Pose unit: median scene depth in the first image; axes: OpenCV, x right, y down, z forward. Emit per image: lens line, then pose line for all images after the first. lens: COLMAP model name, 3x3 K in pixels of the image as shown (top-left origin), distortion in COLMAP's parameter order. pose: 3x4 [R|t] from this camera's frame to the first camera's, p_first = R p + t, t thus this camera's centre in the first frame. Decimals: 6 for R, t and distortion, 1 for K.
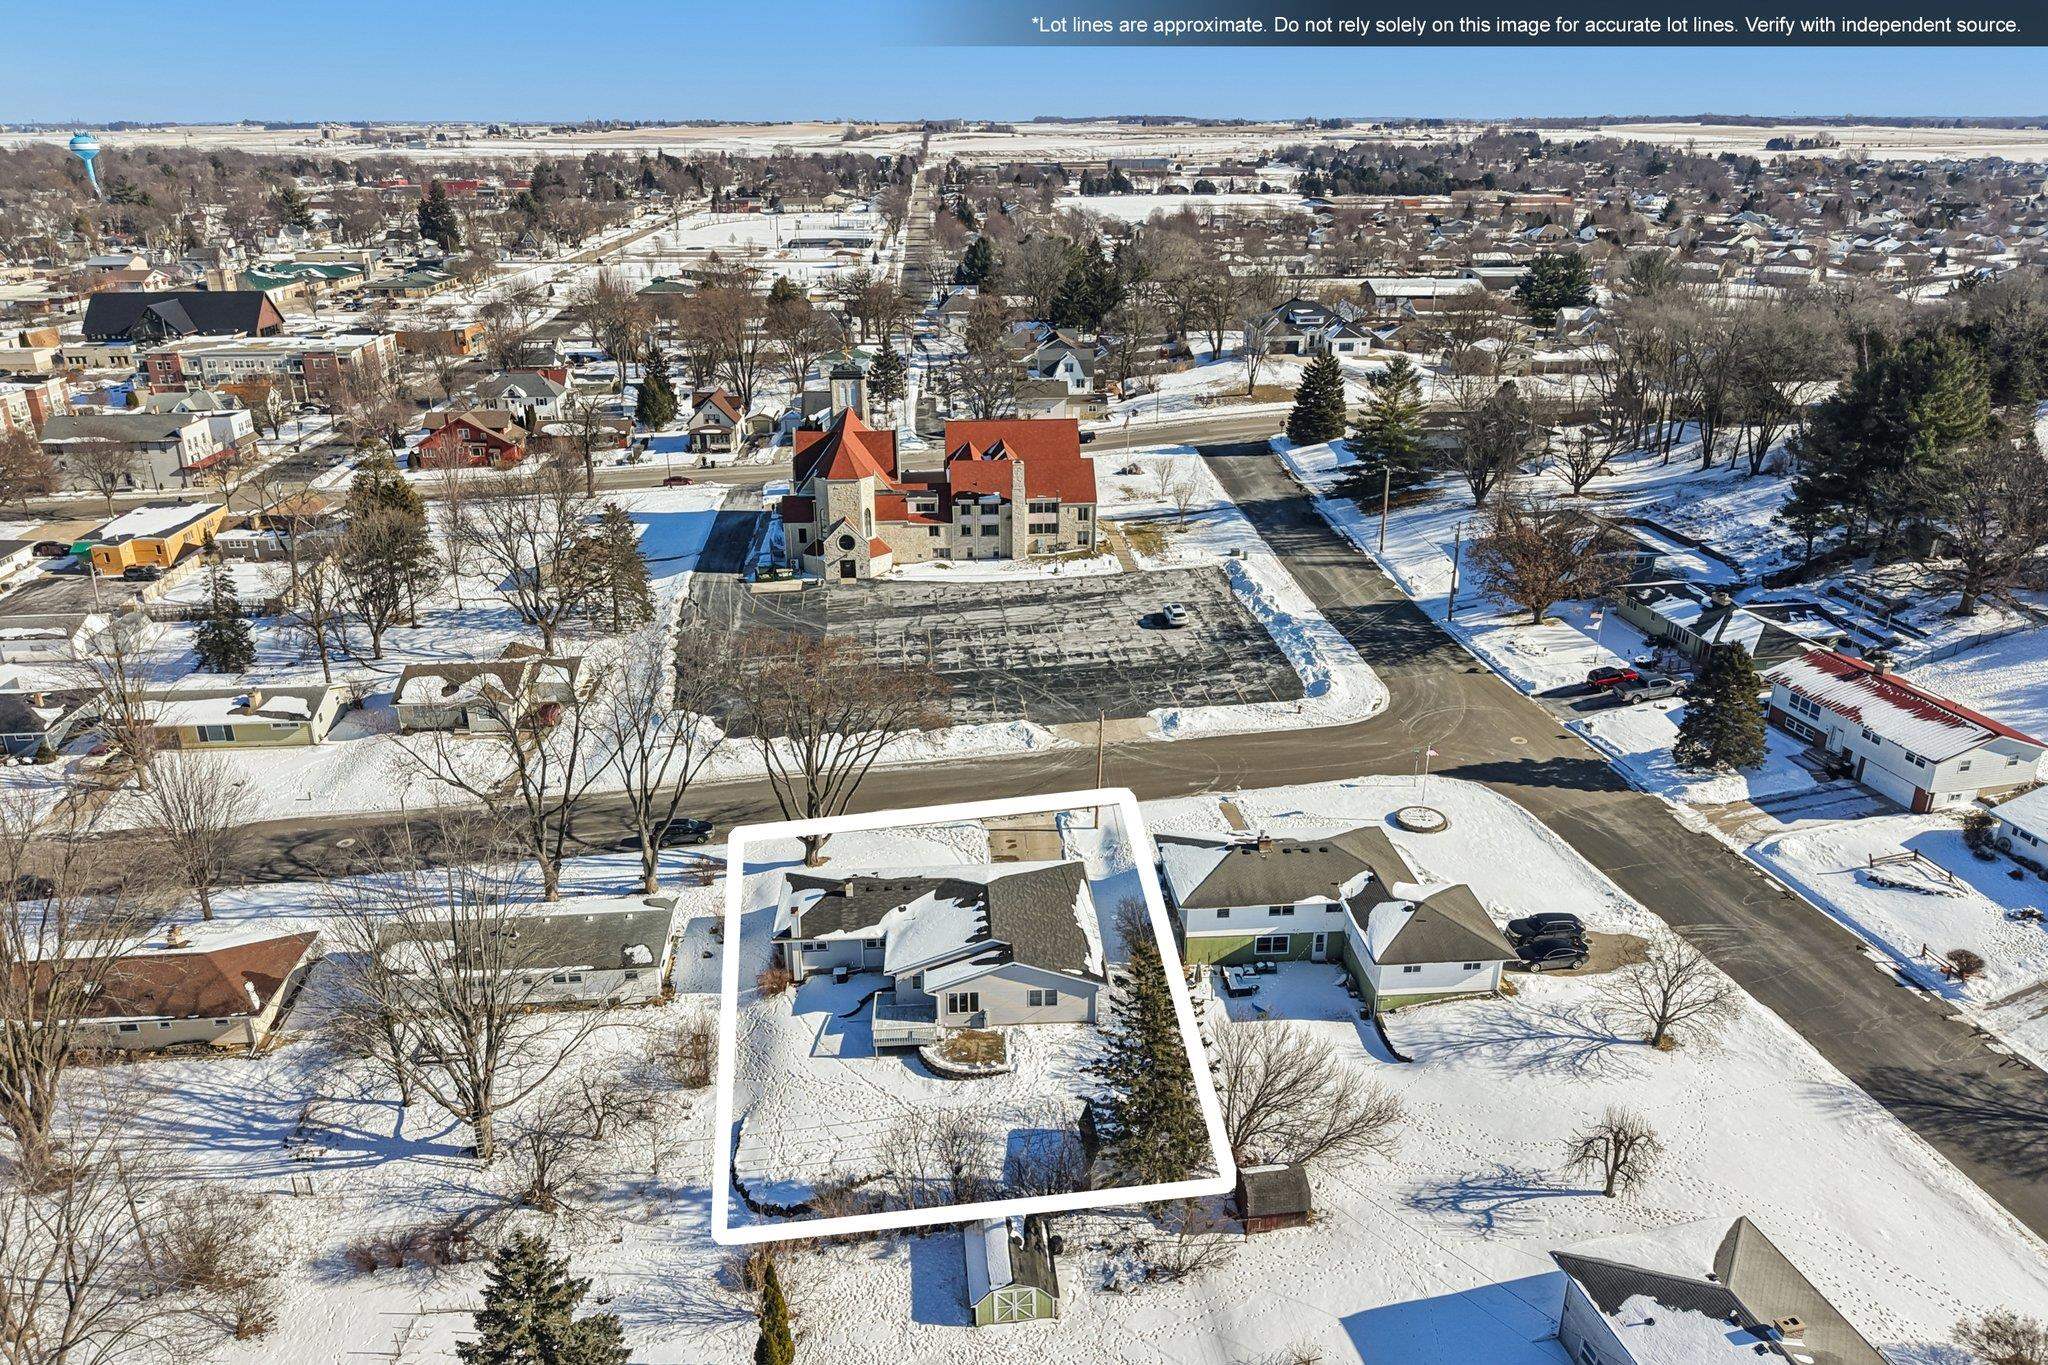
lens RADIAL K [[1421.7, 0, 1024.0], [0, 1421.7, 682.5], [0, 0, 1]] dist [-0.032507, 0.001397]
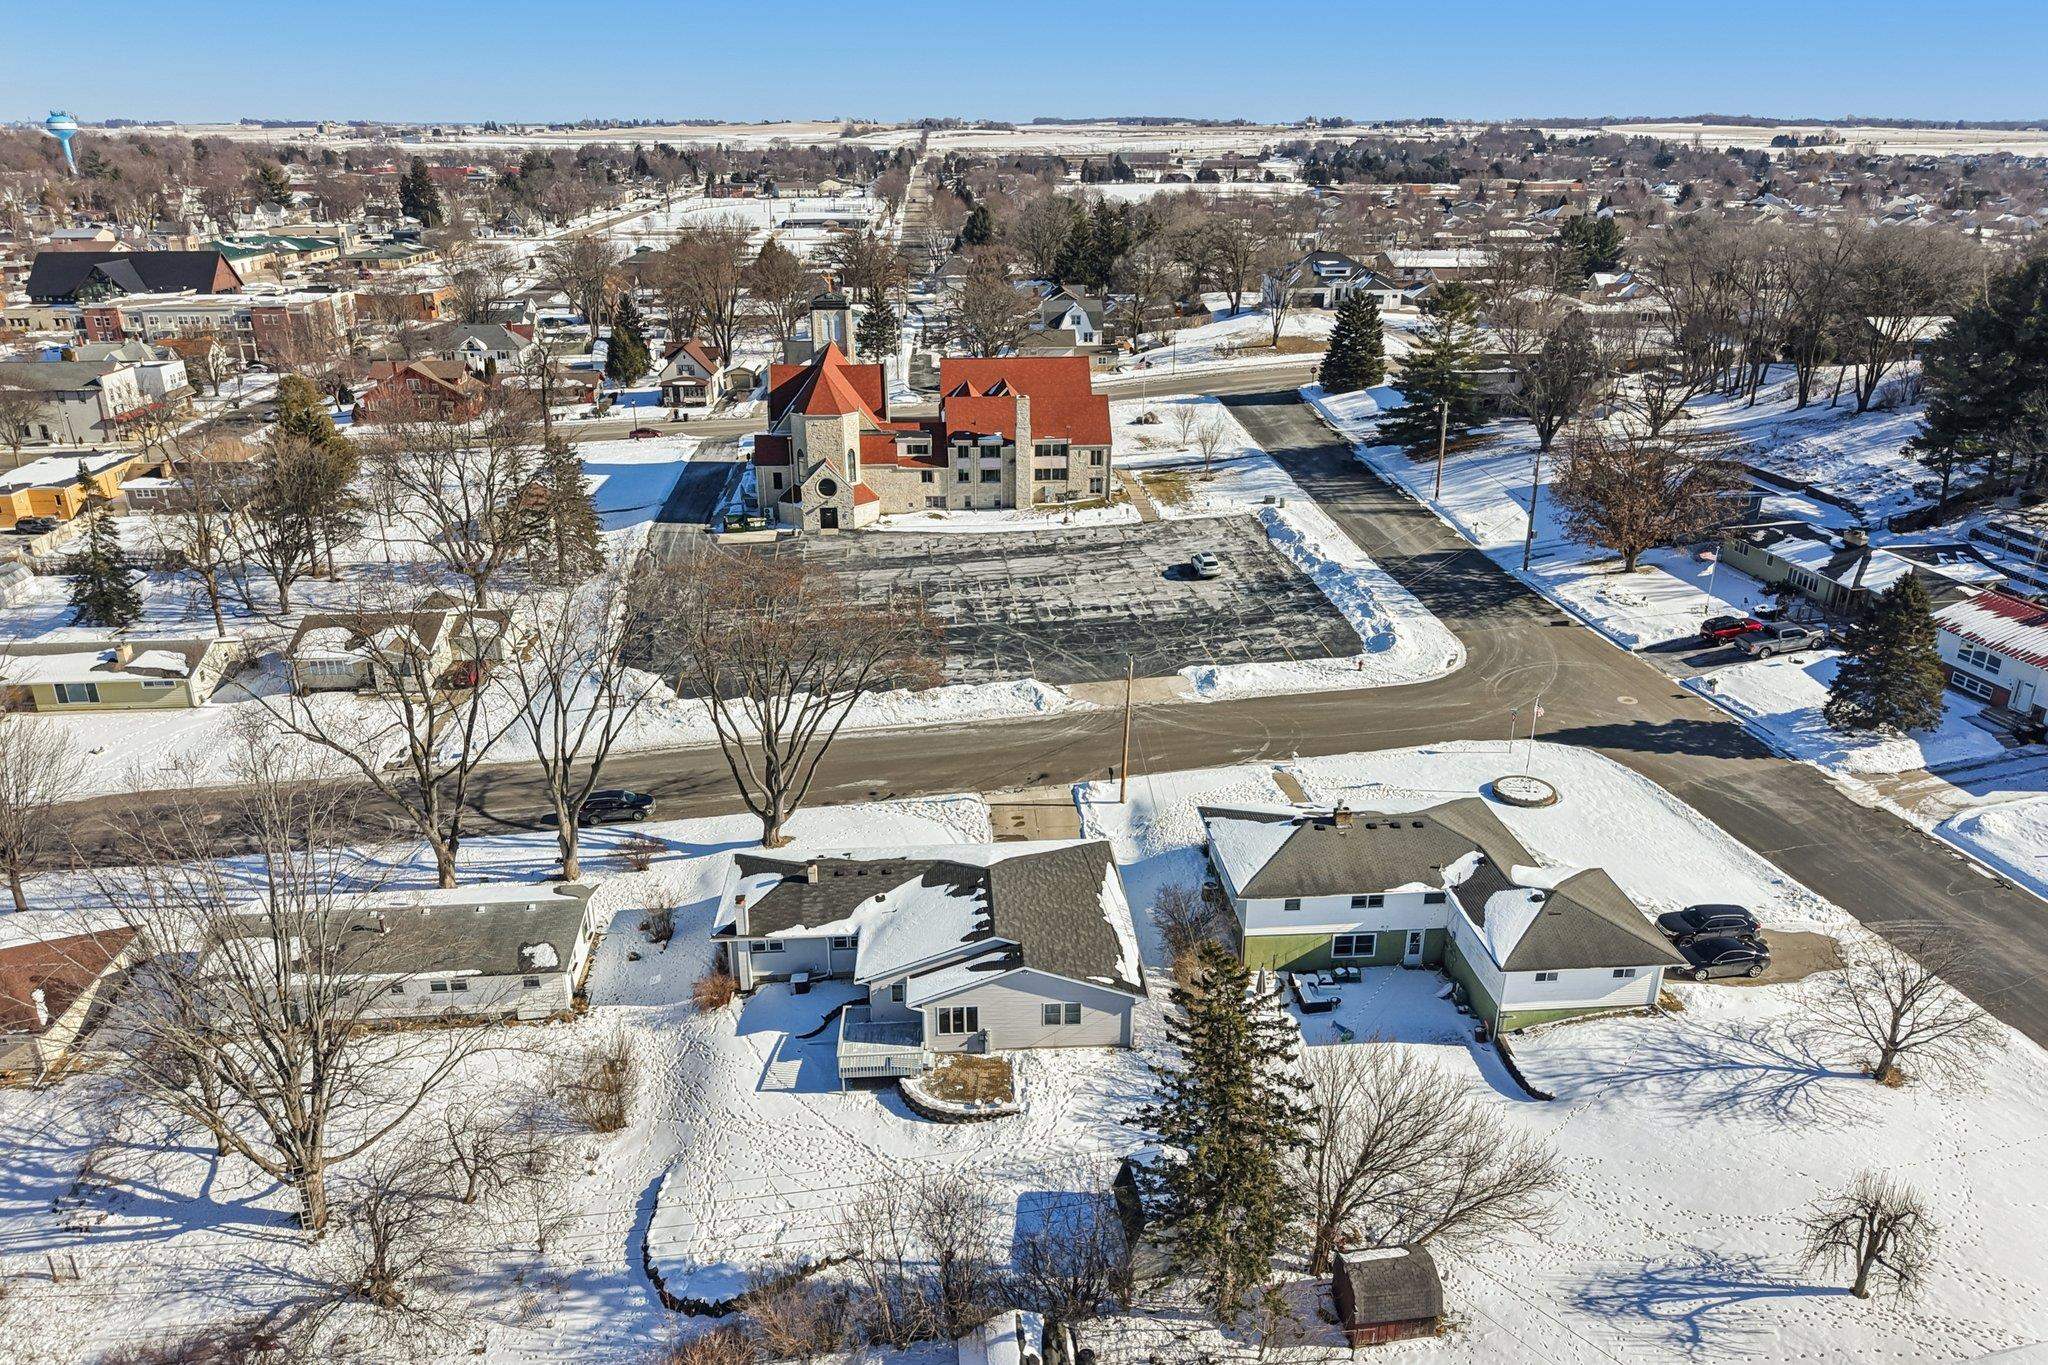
lens RADIAL K [[1421.7, 0, 1024.0], [0, 1421.7, 682.5], [0, 0, 1]] dist [-0.032507, 0.001397]
pose [[0.999996, 0.002452, 0.001661, -0.005206], [-0.002449, 0.999996, -0.001599, 0.026417], [-0.001665, 0.001595, 0.999997, 0.138673]]
